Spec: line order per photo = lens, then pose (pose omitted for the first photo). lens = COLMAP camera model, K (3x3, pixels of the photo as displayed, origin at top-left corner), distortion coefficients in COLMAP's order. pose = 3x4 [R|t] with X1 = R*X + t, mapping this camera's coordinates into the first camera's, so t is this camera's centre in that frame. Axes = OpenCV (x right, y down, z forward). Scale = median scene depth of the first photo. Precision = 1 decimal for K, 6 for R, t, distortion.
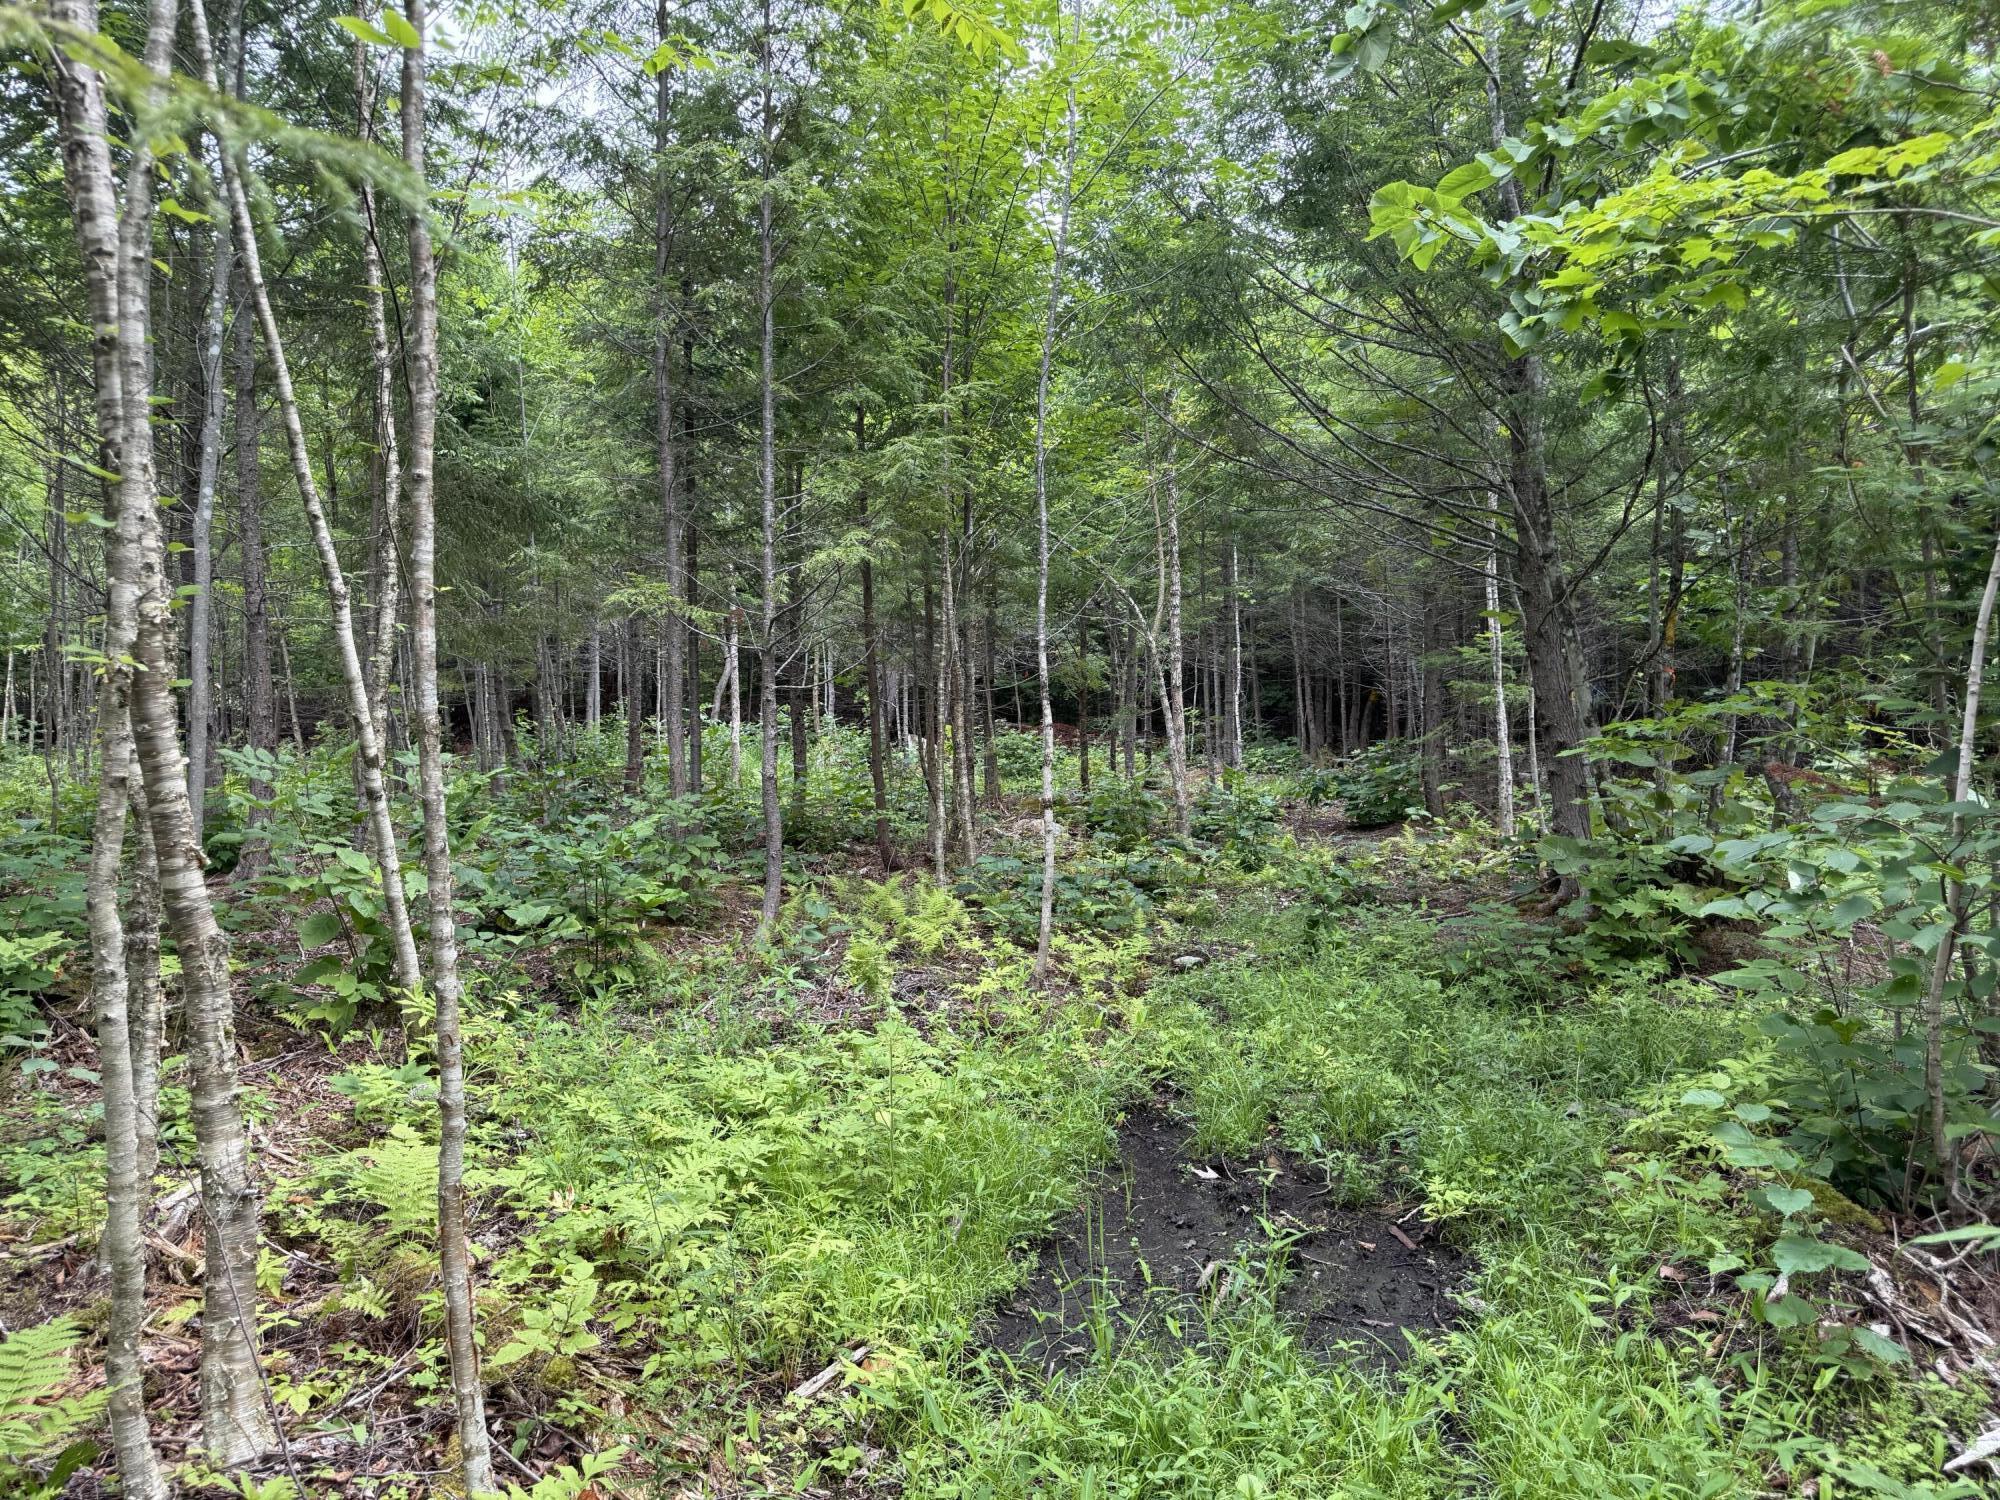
lens RADIAL K [[1394.2, 0, 1004.4], [0, 1394.2, 754.5], [0, 0, 1]] dist [0.032485, -0.054402]
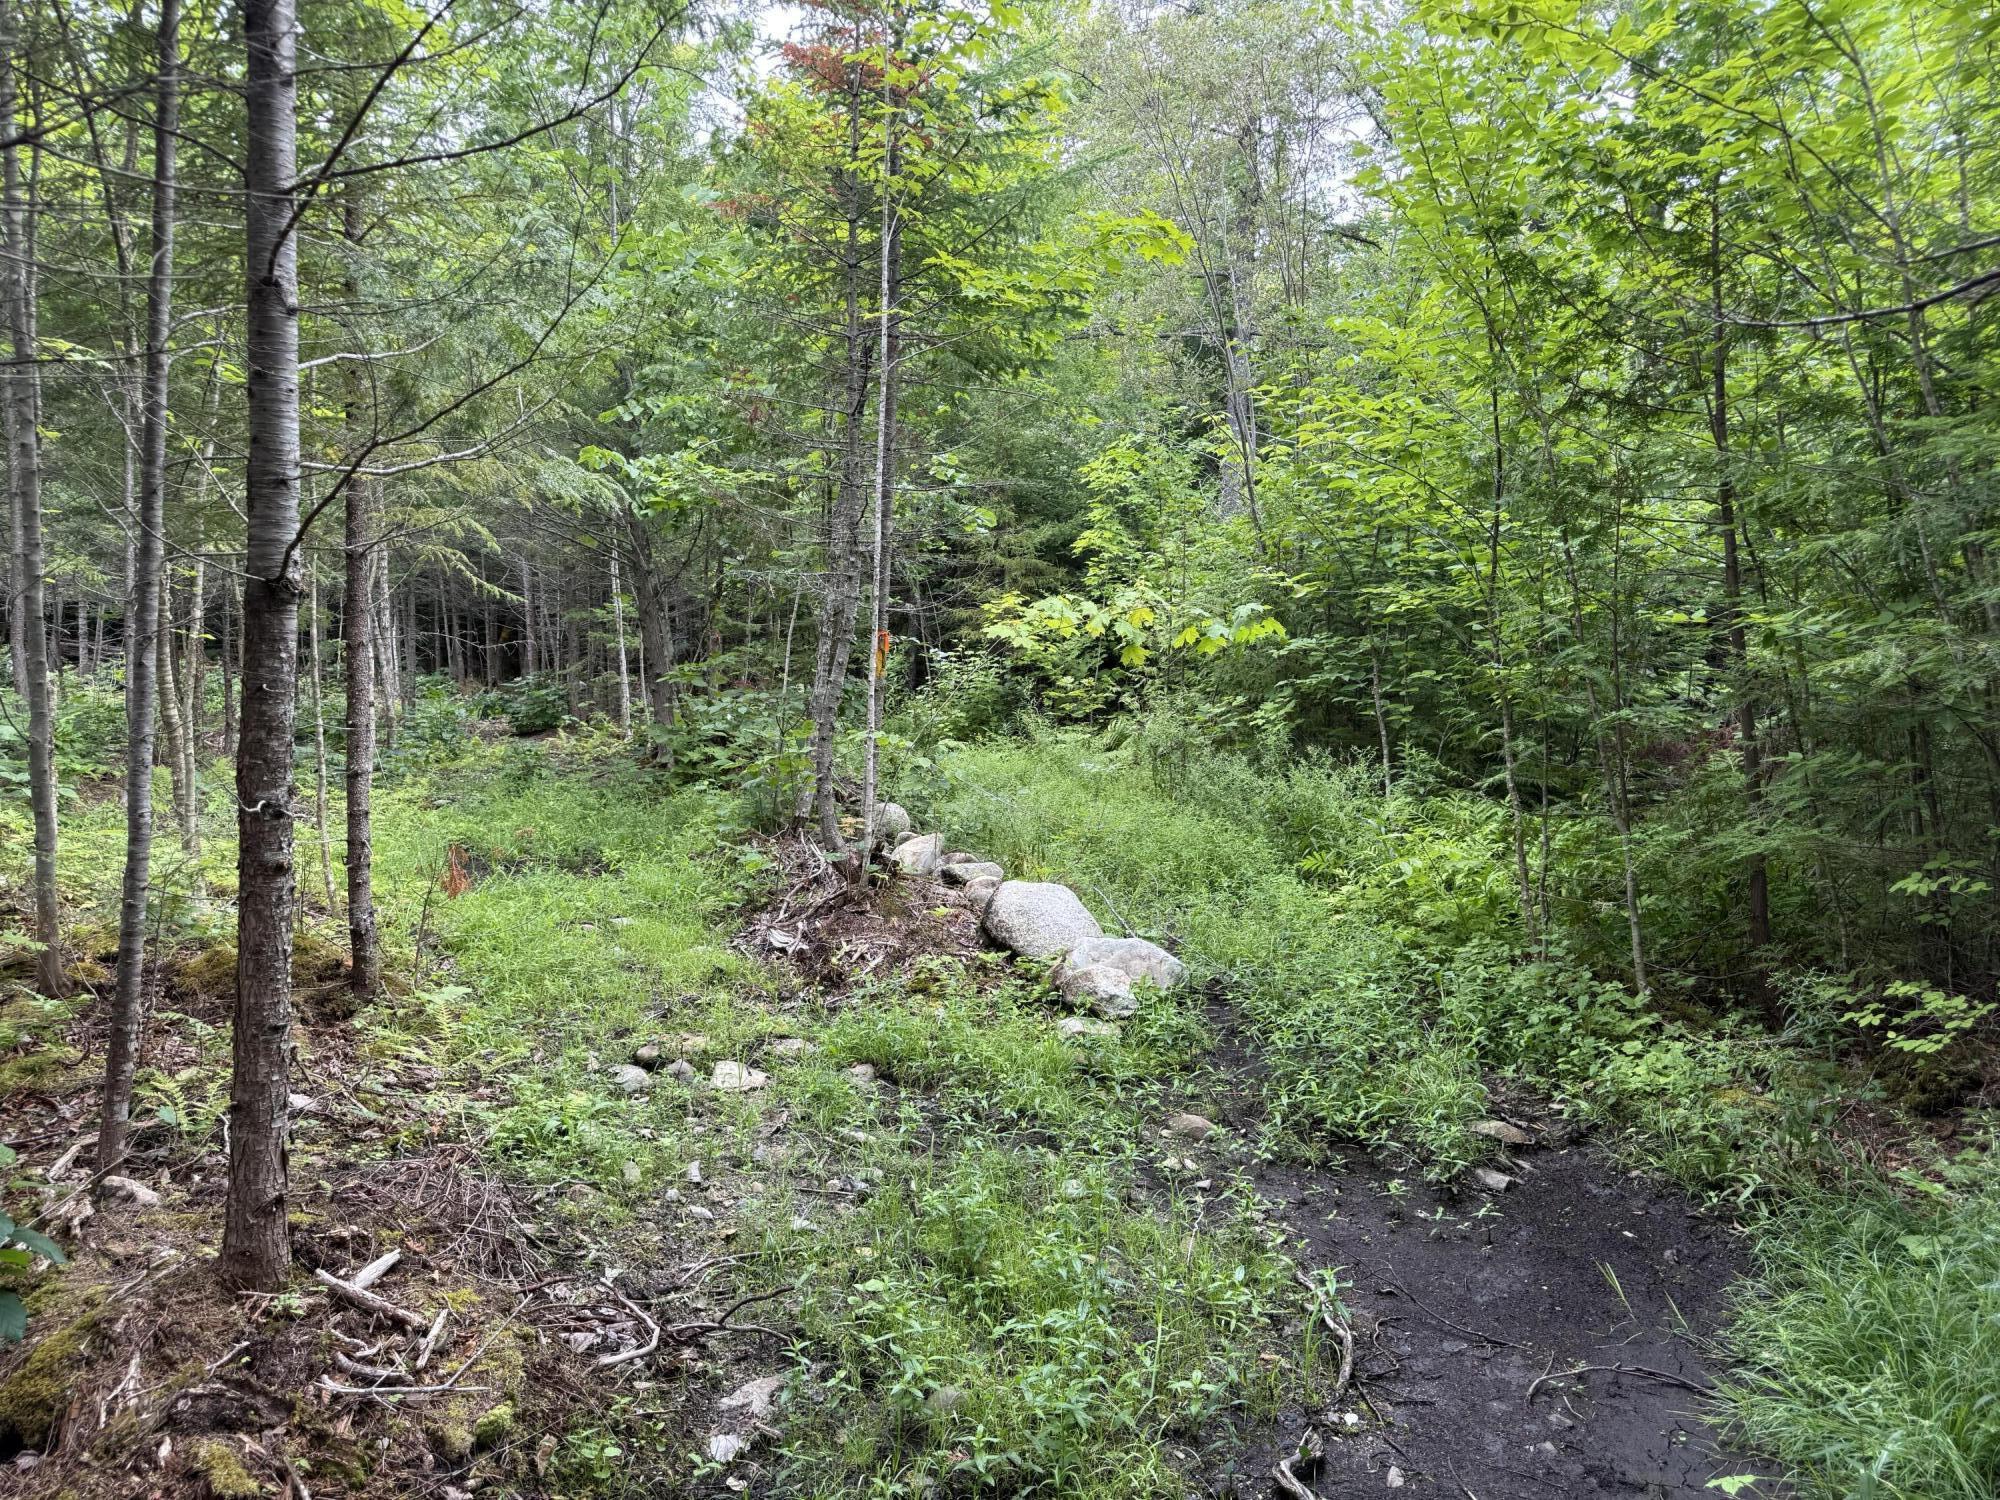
lens RADIAL K [[1394.2, 0, 1003.9], [0, 1394.2, 751.0], [0, 0, 1]] dist [0.032485, -0.054402]
pose [[0.814921, -0.023115, 0.579111, -0.215225], [-0.003388, 0.998997, 0.044642, 0.006989], [-0.579562, -0.038342, 0.814026, -0.549971]]
